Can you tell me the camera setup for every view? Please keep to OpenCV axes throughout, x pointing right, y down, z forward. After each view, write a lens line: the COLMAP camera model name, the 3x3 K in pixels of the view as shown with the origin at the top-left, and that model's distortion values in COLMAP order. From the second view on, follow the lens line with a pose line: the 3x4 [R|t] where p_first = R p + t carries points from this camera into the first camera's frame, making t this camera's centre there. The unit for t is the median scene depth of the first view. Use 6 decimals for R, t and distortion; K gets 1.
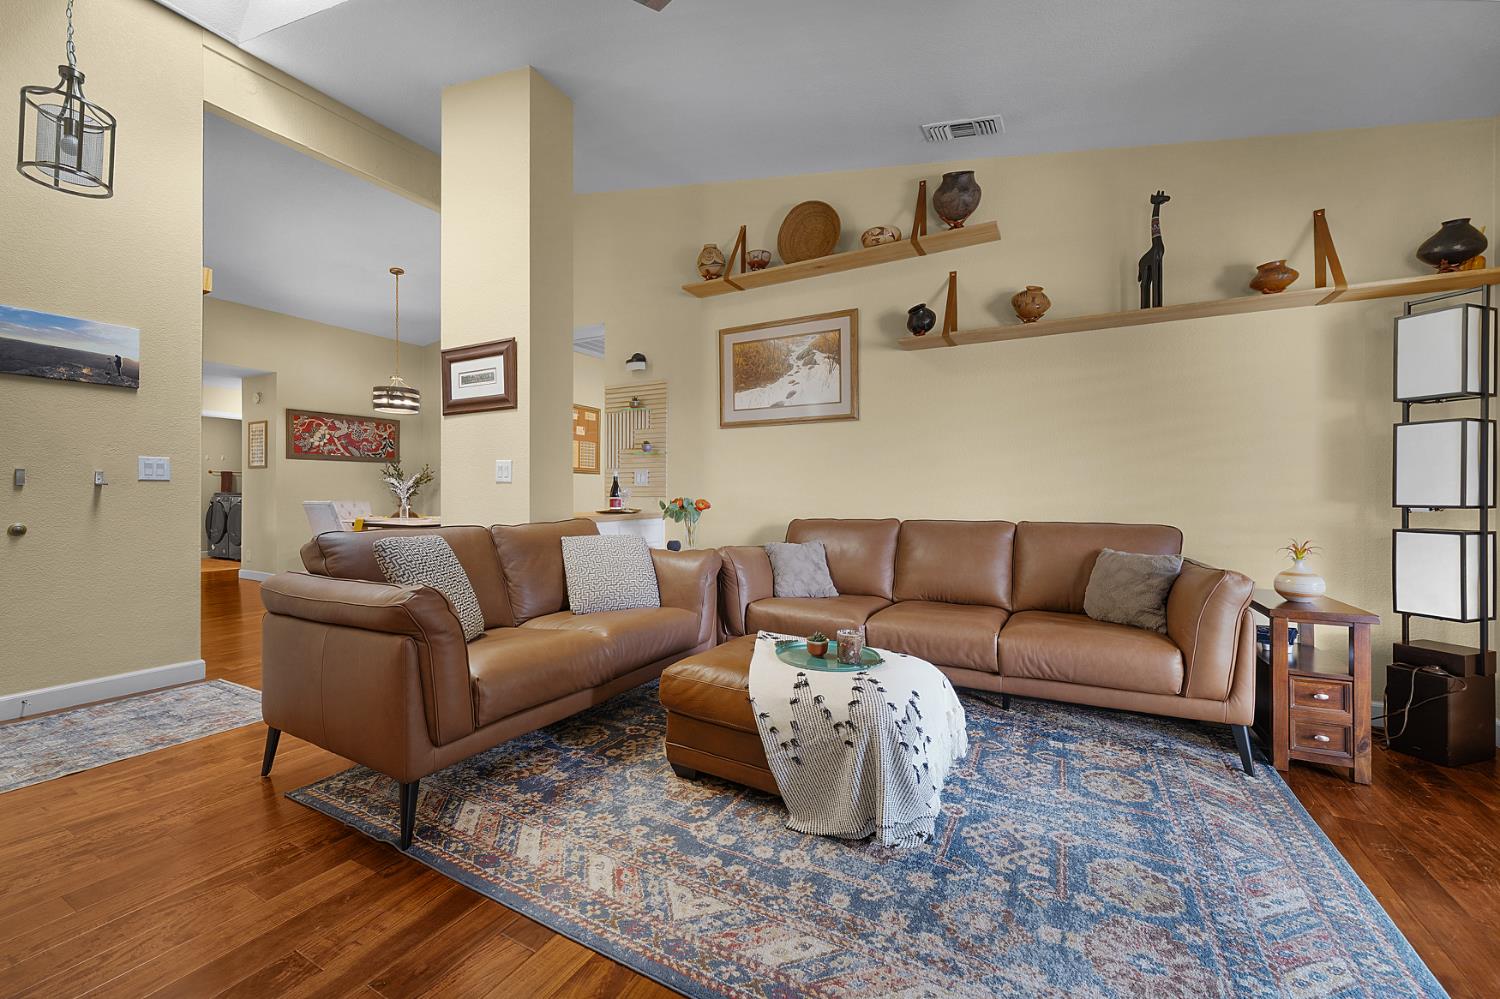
lens RADIAL K [[605.3, 0, 743.1], [0, 605.3, 494.3], [0, 0, 1]] dist [-0.000309, -0.000350]
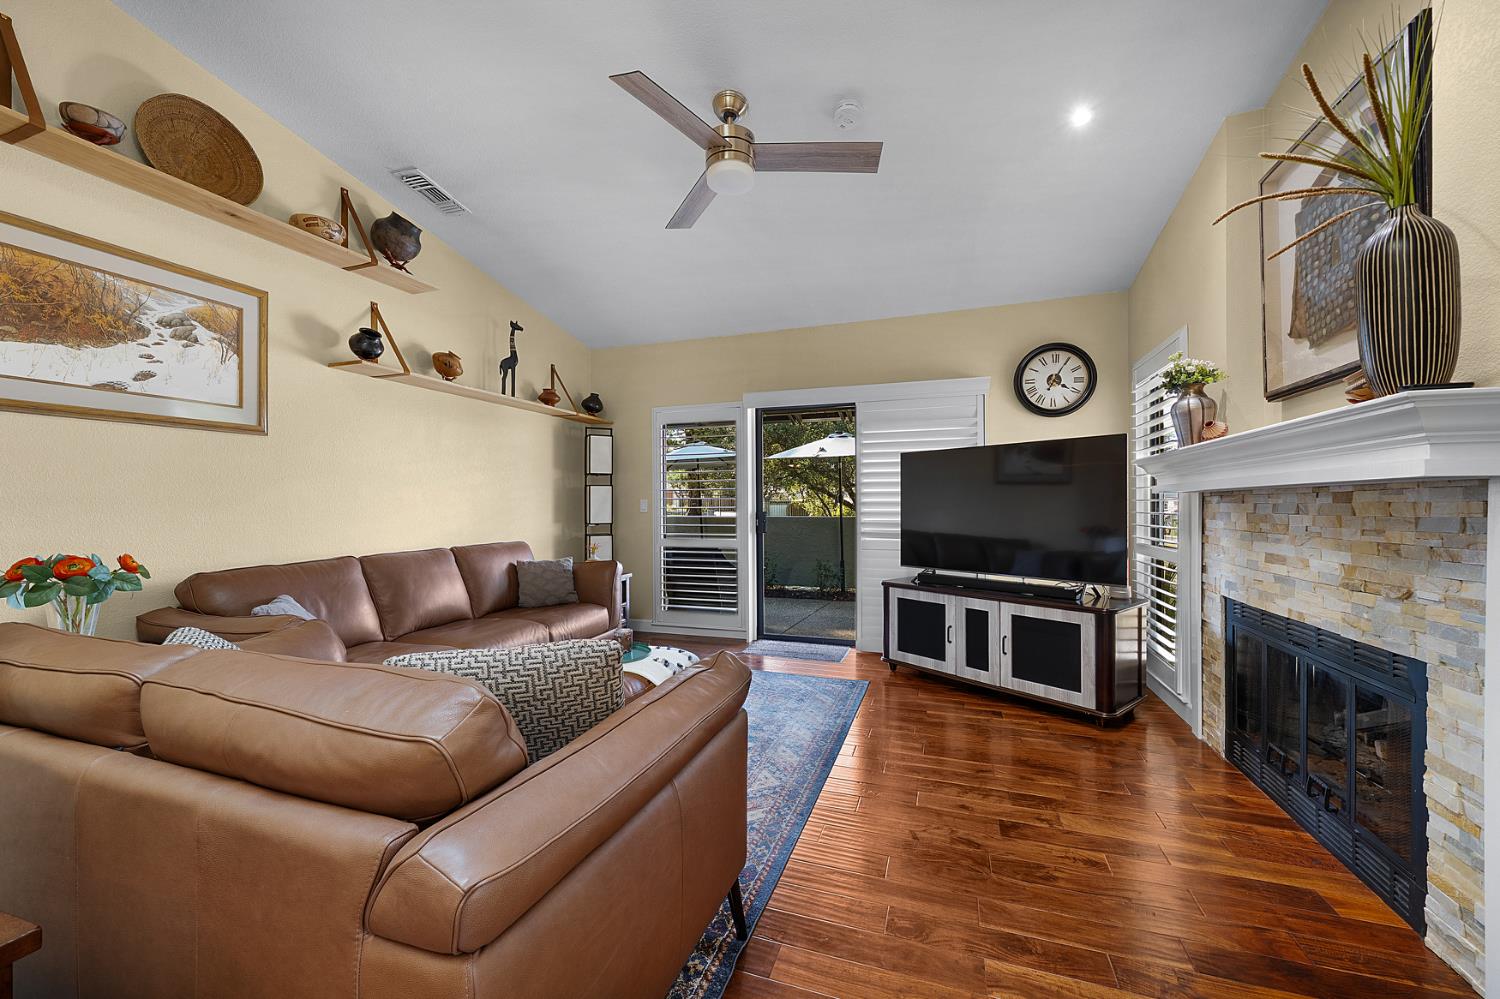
lens RADIAL K [[578.3, 0, 745.5], [0, 578.3, 505.0], [0, 0, 1]] dist [-0.000737, 0.000016]
pose [[-0.157952, -0.002195, 0.987444, -0.608204], [0.004753, 0.999984, 0.002983, -0.030657], [-0.987435, 0.005165, -0.157940, 0.483276]]
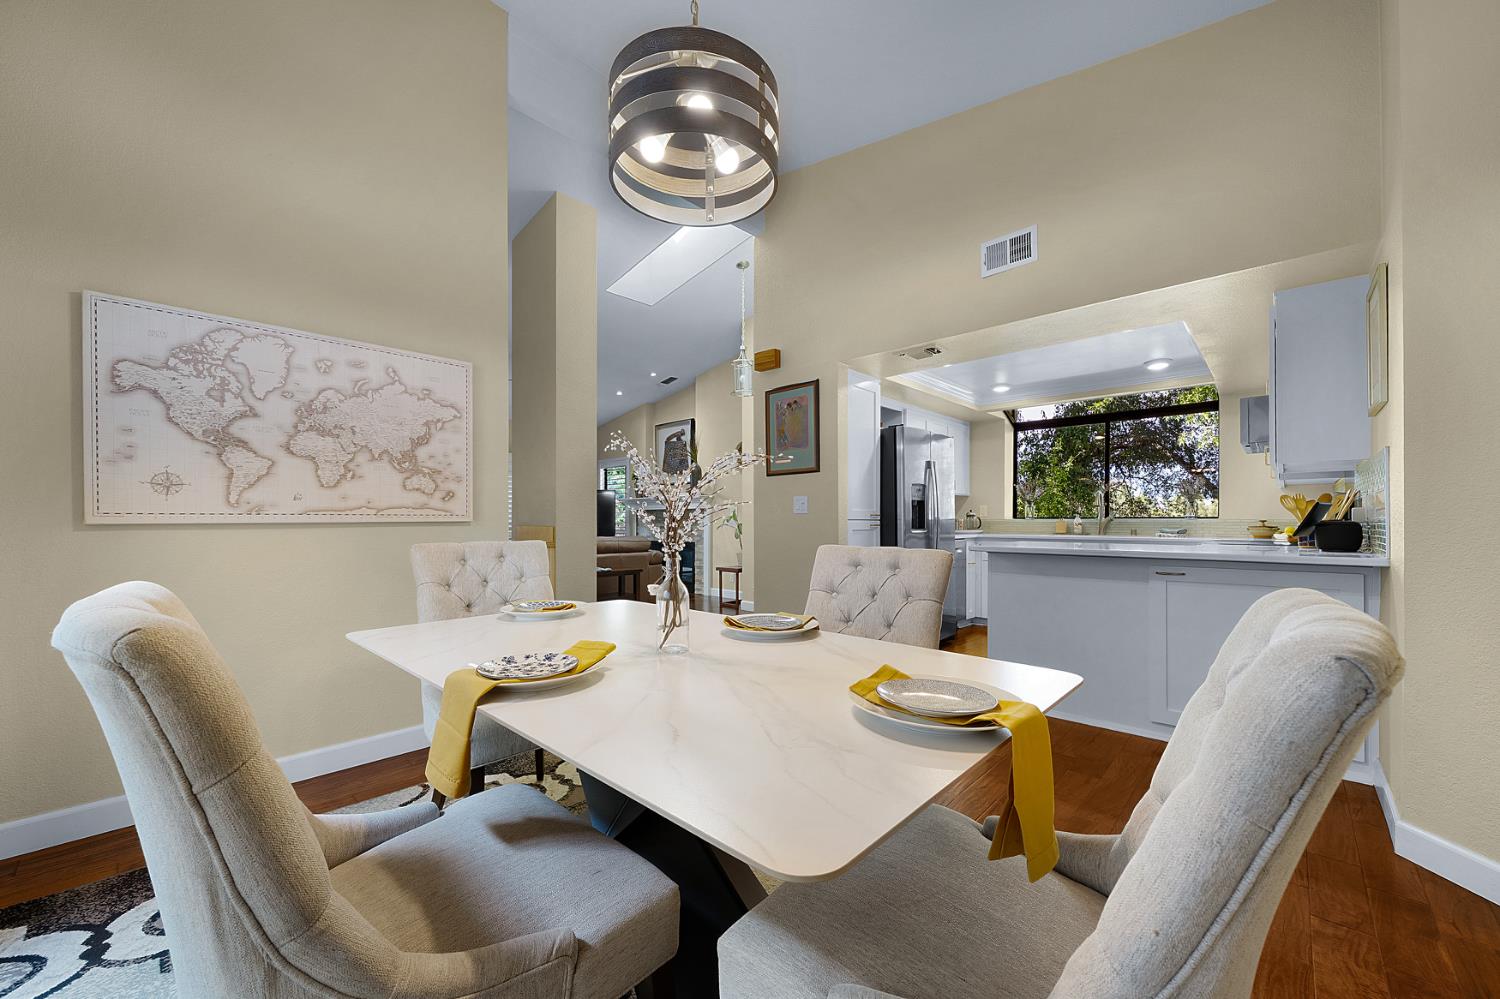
lens RADIAL K [[575.8, 0, 746.1], [0, 575.8, 517.9], [0, 0, 1]] dist [-0.000004, -0.000017]
pose [[-0.966985, -0.000015, 0.254834, -0.999843], [-0.001234, 0.999989, -0.004626, -0.003324], [-0.254831, -0.004788, -0.966974, 1.897147]]
